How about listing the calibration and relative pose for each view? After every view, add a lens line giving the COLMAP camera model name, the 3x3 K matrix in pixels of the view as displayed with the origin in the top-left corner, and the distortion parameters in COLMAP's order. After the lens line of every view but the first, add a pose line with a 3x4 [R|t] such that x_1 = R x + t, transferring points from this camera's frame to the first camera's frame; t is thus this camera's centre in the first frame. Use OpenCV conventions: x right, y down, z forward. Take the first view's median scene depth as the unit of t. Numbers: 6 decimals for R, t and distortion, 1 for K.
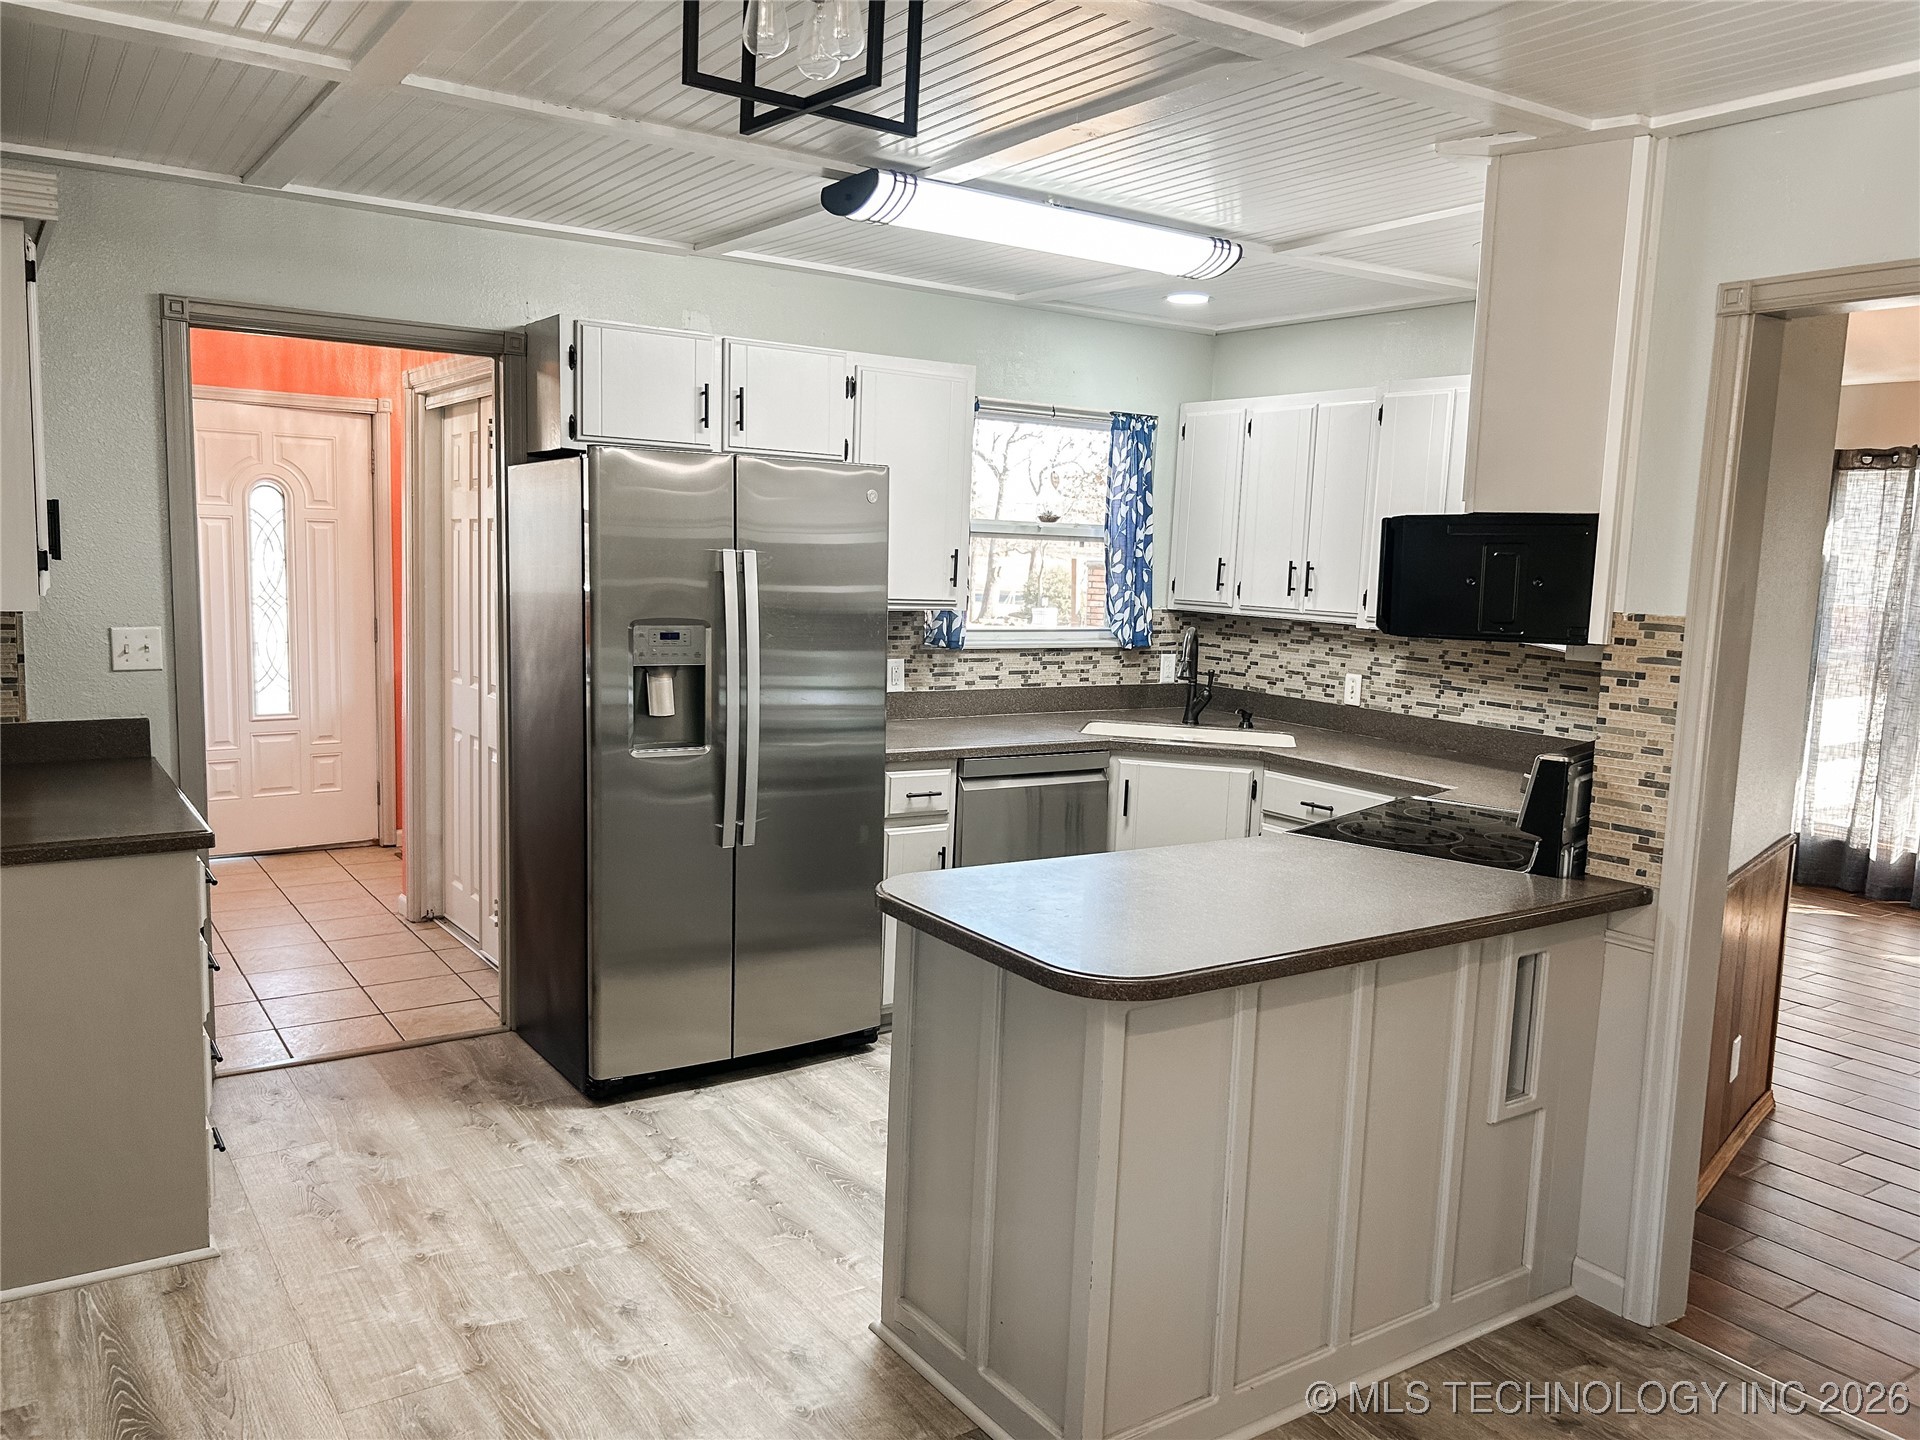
lens RADIAL K [[1441.7, 0, 959.8], [0, 1441.7, 738.5], [0, 0, 1]] dist [0.107539, -0.227830]
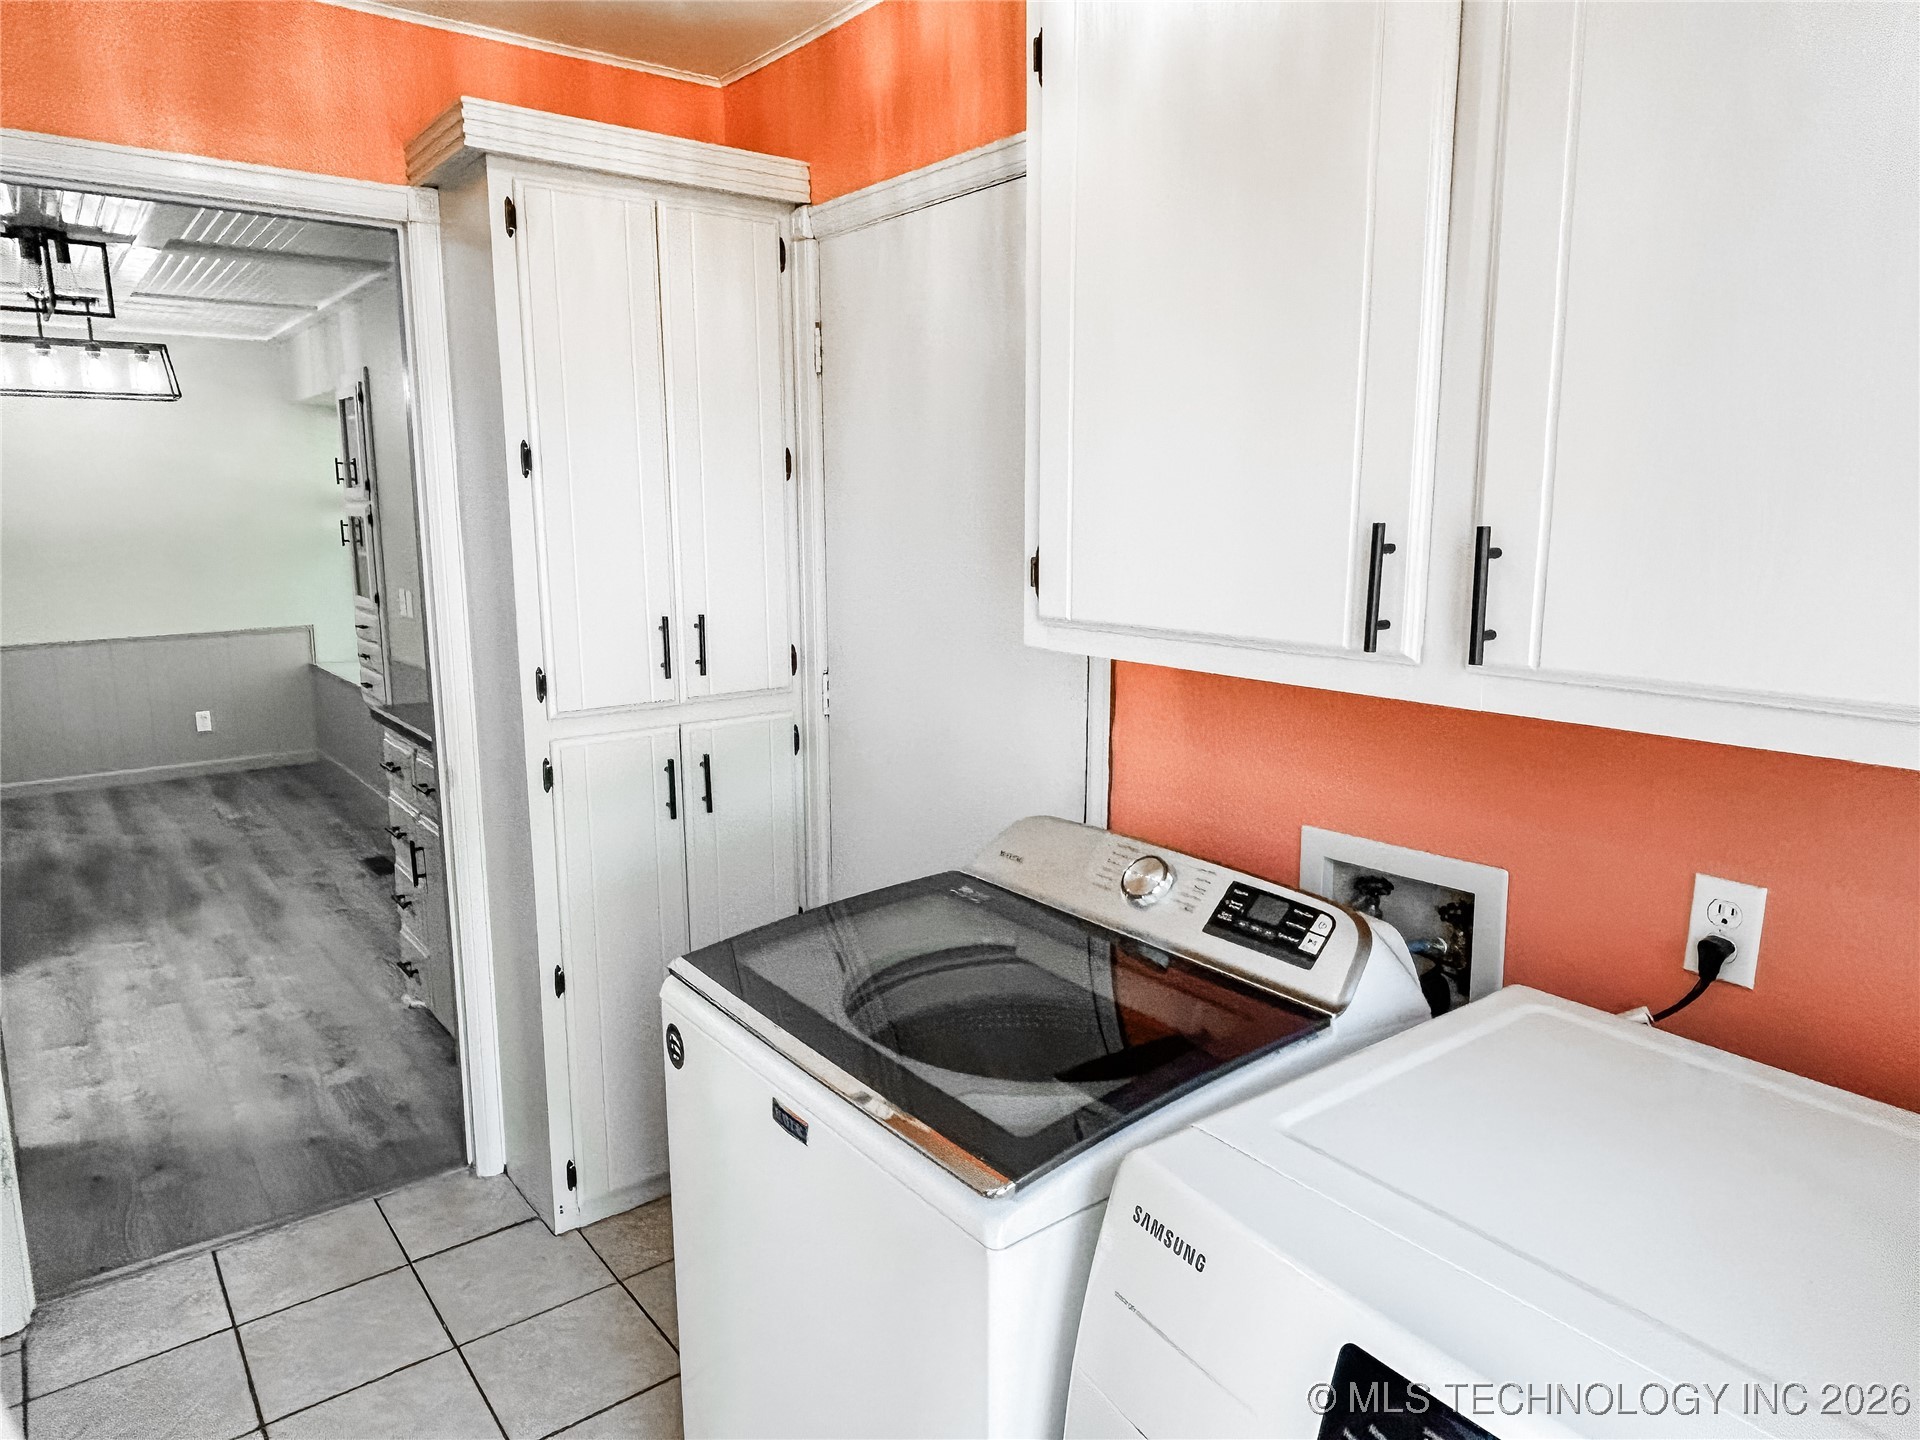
lens RADIAL K [[1206.4, 0, 943.4], [0, 1206.4, 721.5], [0, 0, 1]] dist [-0.000980, -0.003315]
pose [[-0.997562, -0.010225, -0.069034, -0.551155], [-0.031763, 0.947330, 0.318680, -0.177109], [0.062140, 0.320096, -0.945345, 1.196403]]
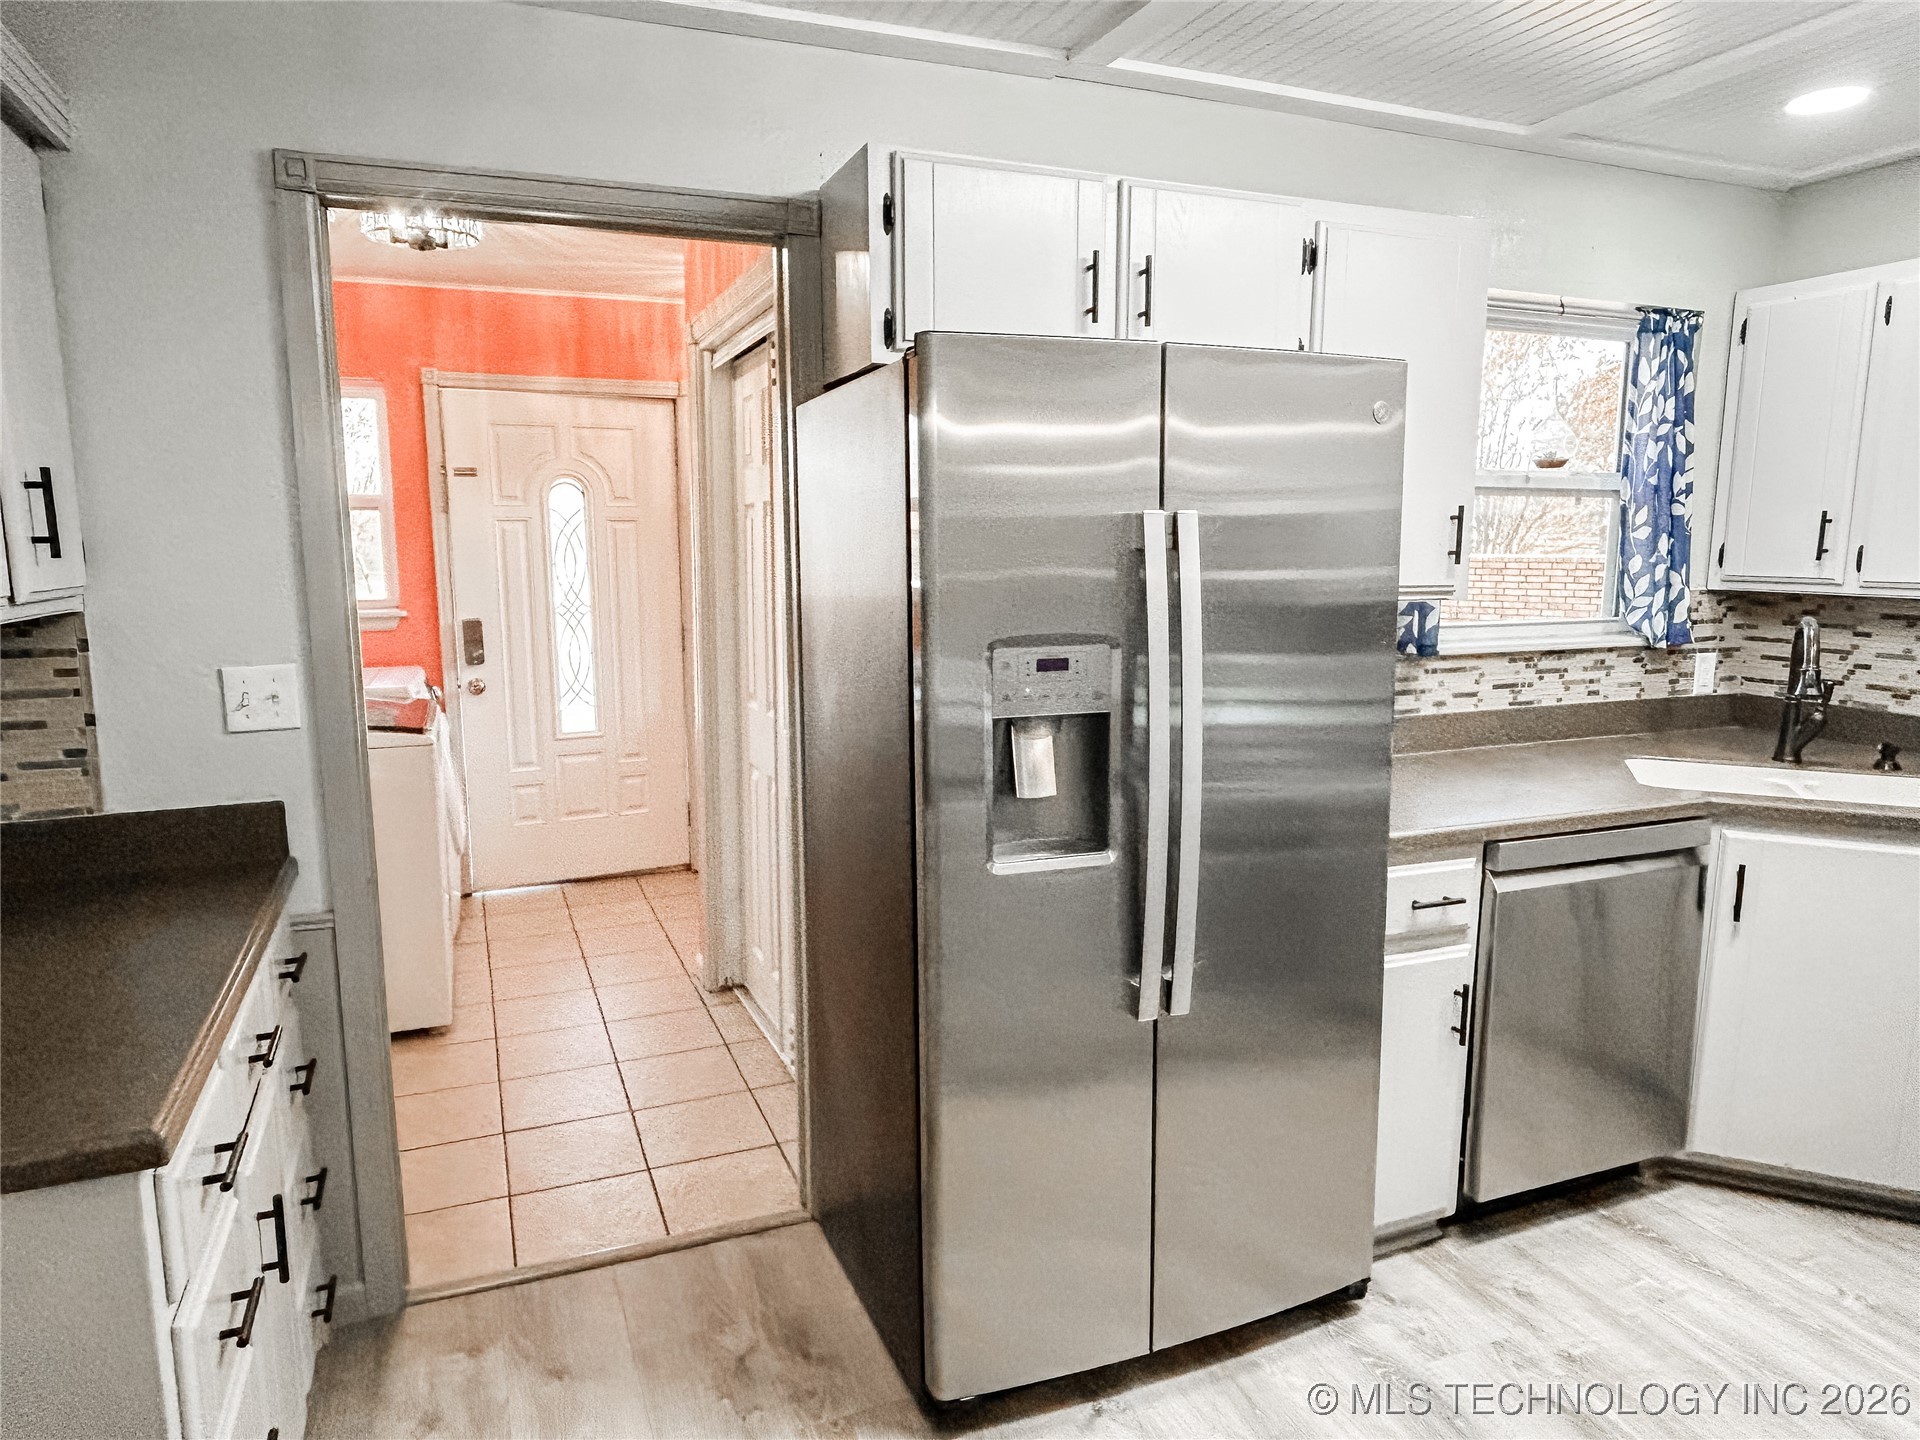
lens RADIAL K [[1206.4, 0, 943.4], [0, 1206.4, 721.5], [0, 0, 1]] dist [-0.000980, -0.003315]
pose [[0.976915, -0.005121, -0.213568, -0.100694], [0.008521, 0.999851, 0.015003, -0.040026], [0.213459, -0.016477, 0.976813, 0.374234]]
